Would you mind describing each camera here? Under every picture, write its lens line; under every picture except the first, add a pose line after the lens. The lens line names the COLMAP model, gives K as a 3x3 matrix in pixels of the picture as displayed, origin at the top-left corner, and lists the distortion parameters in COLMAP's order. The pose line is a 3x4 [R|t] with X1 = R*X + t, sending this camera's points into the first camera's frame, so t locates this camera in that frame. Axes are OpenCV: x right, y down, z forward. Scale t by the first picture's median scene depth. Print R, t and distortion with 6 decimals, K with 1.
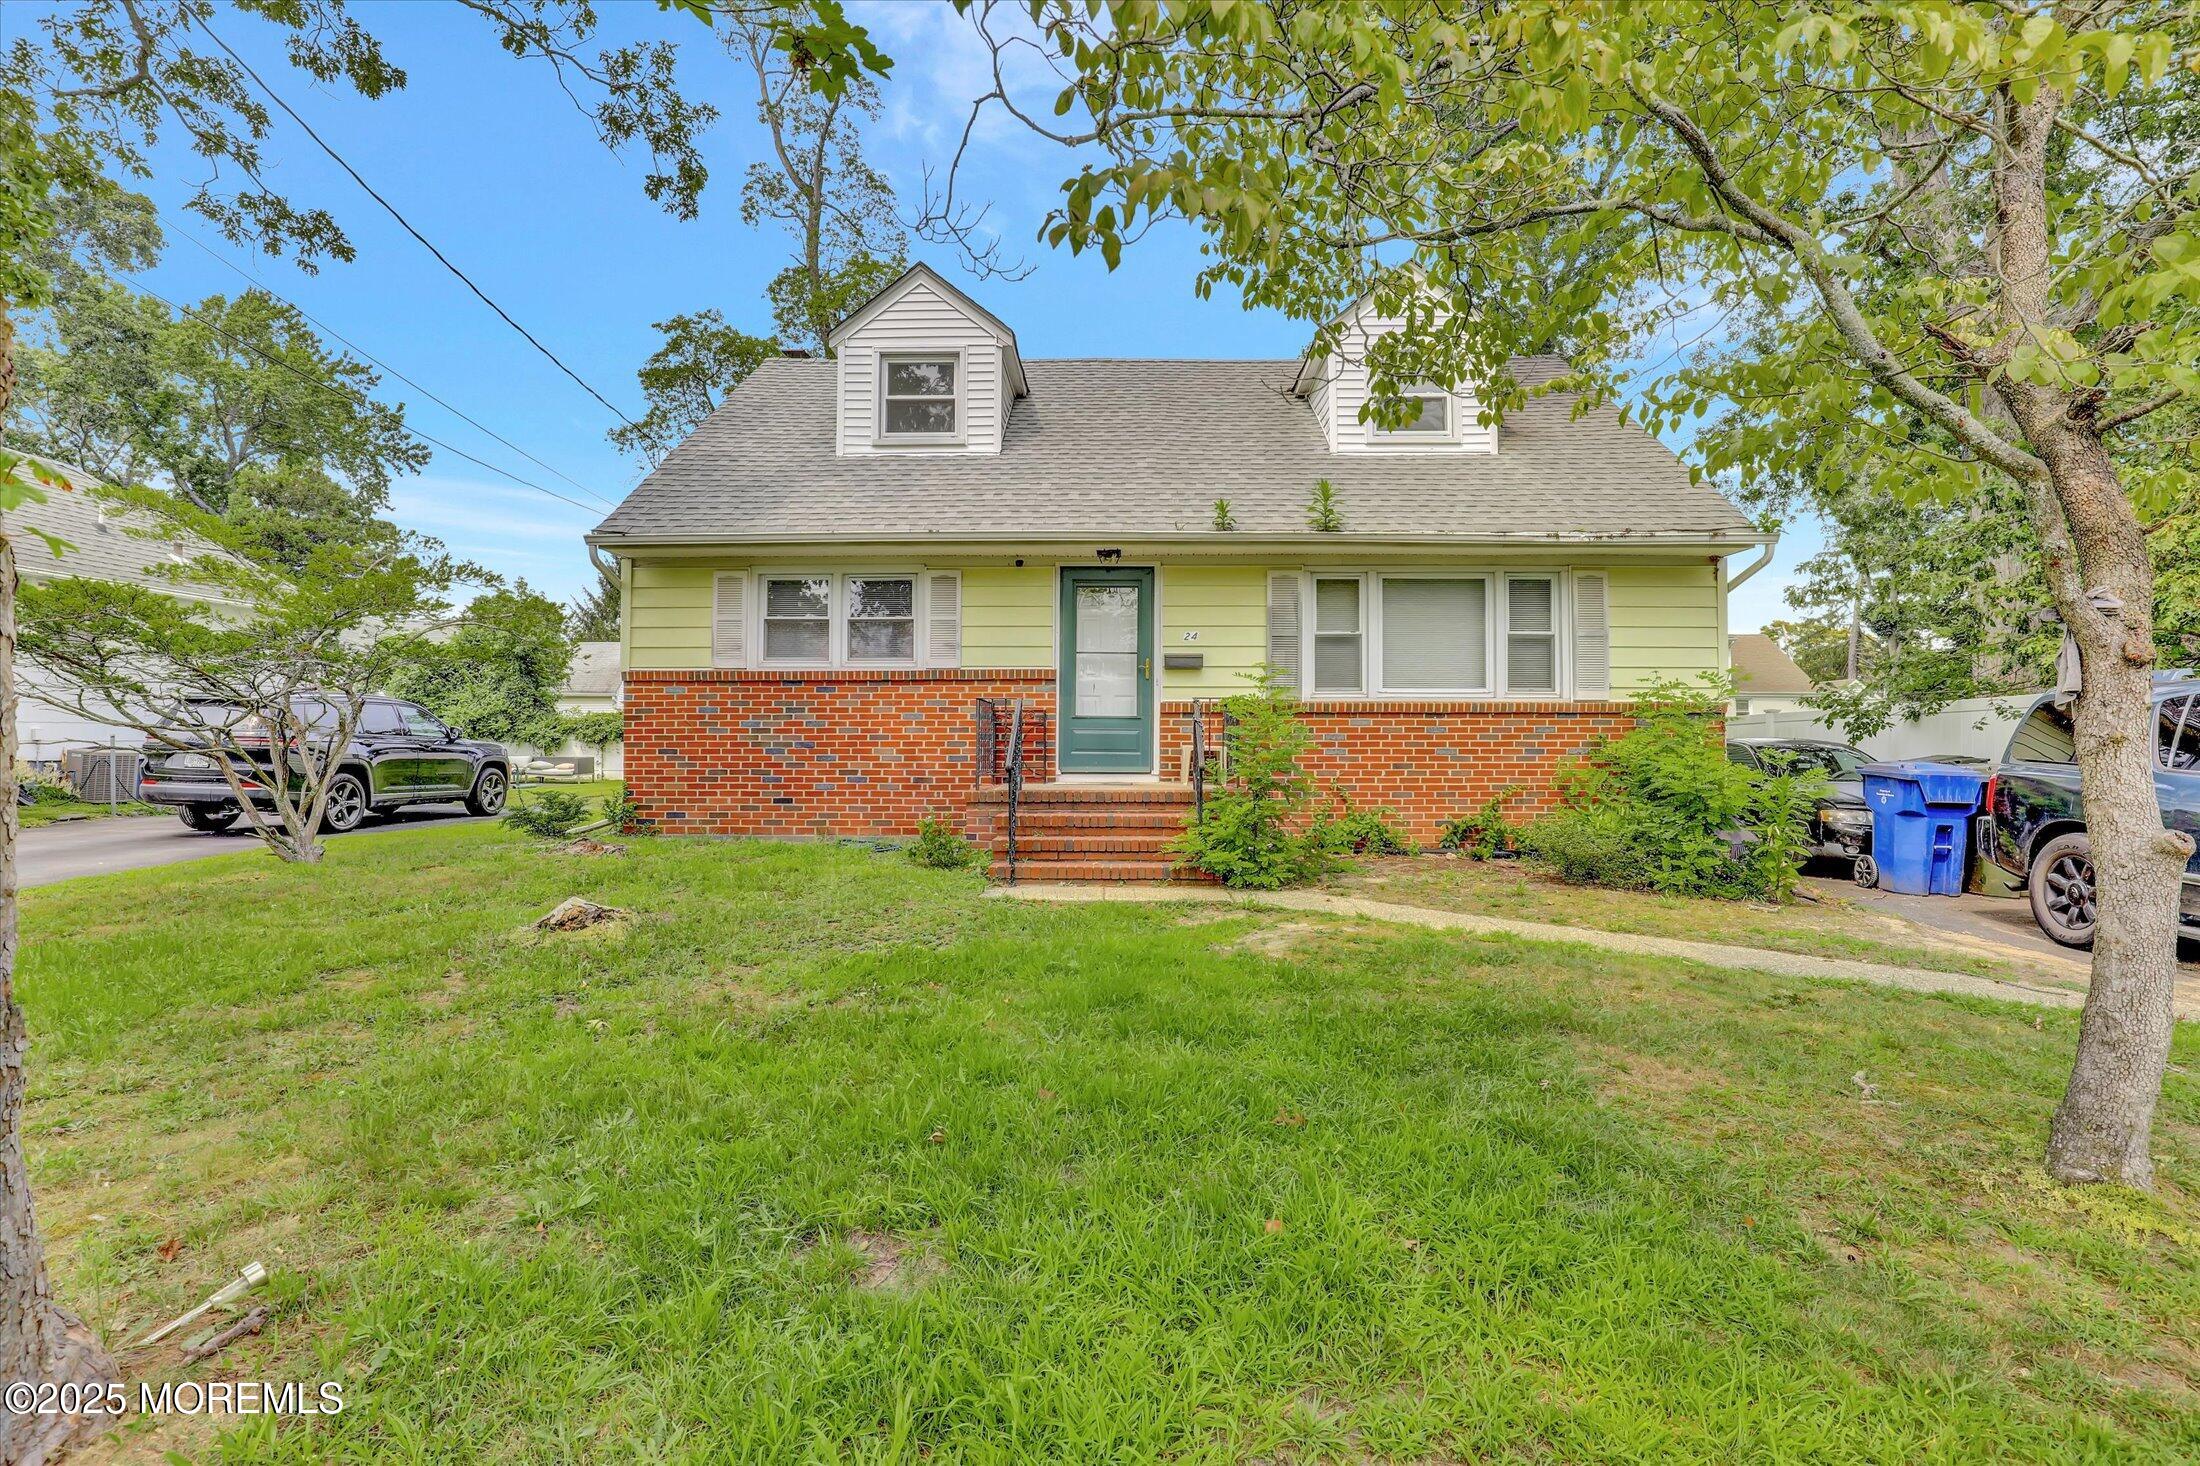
lens RADIAL K [[1015.4, 0, 1092.3], [0, 1015.4, 738.0], [0, 0, 1]] dist [-0.033560, 0.002526]
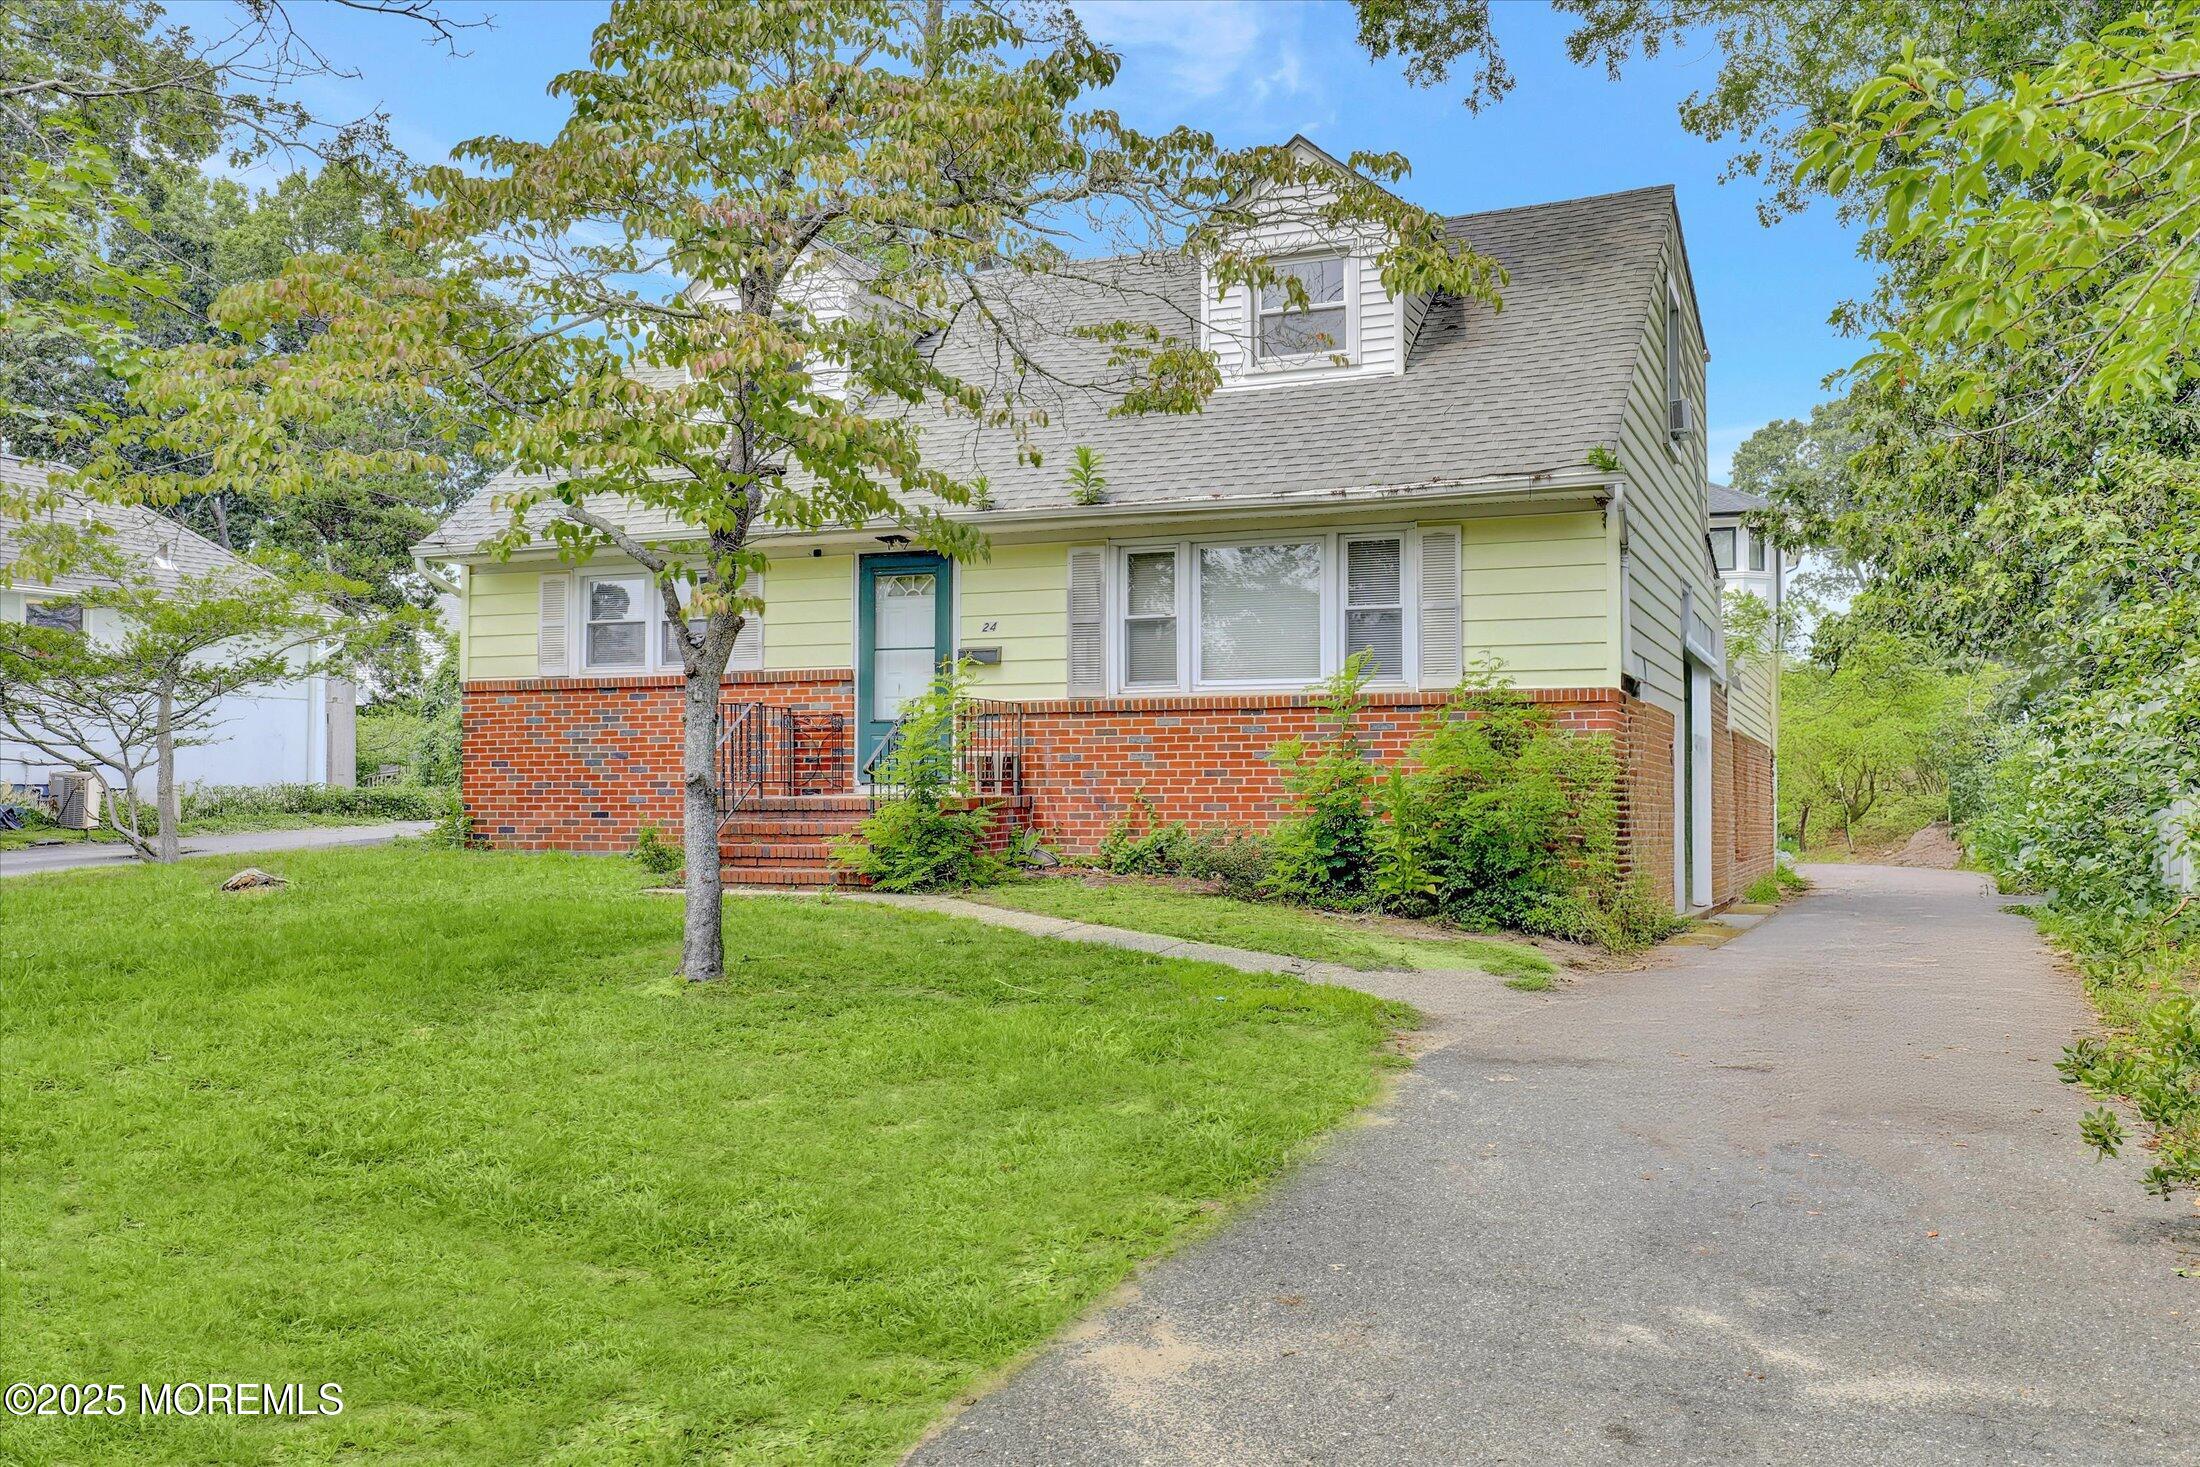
lens RADIAL K [[1887.2, 0, 1087.8], [0, 1887.2, 746.6], [0, 0, 1]] dist [0.018689, -0.012999]
pose [[0.933271, -0.012251, -0.358963, 0.759951], [0.007808, 0.999874, -0.013824, 0.026308], [0.359087, 0.010098, 0.933249, -0.490187]]
